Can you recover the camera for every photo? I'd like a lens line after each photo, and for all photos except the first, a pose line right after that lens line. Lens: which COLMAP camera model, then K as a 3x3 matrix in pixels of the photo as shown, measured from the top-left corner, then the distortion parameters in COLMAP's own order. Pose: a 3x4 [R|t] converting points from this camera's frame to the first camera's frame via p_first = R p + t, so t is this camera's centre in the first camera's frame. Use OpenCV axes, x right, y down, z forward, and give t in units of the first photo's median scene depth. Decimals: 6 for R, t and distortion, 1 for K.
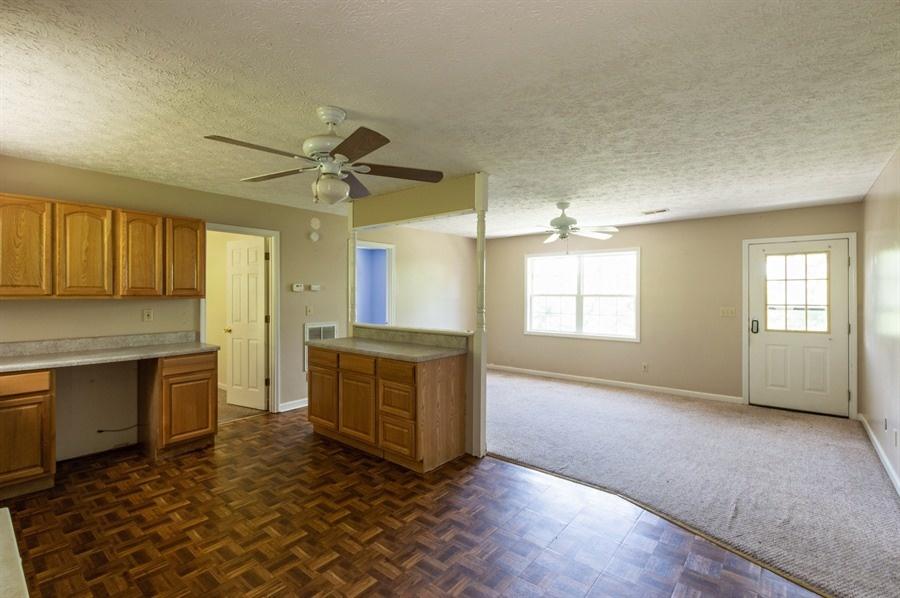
lens RADIAL K [[411.4, 0, 450.0], [0, 411.4, 299.0], [0, 0, 1]] dist [-0.013244, -0.000390]
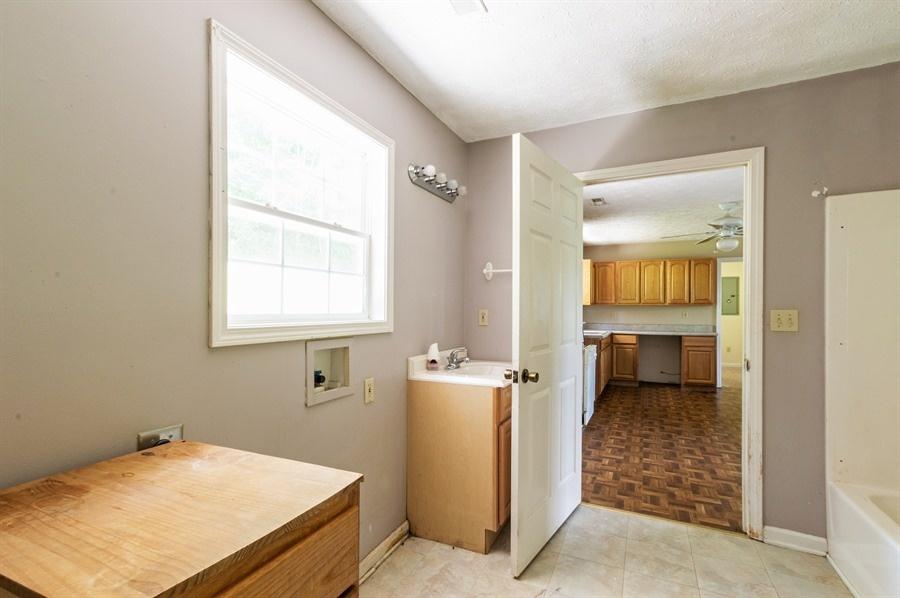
lens RADIAL K [[411.4, 0, 450.0], [0, 411.4, 299.0], [0, 0, 1]] dist [-0.013244, -0.000390]
pose [[0.258567, -0.030332, -0.965517, 0.833520], [-0.009364, 0.999381, -0.033903, 0.046174], [0.965948, 0.017808, 0.258123, -0.527930]]
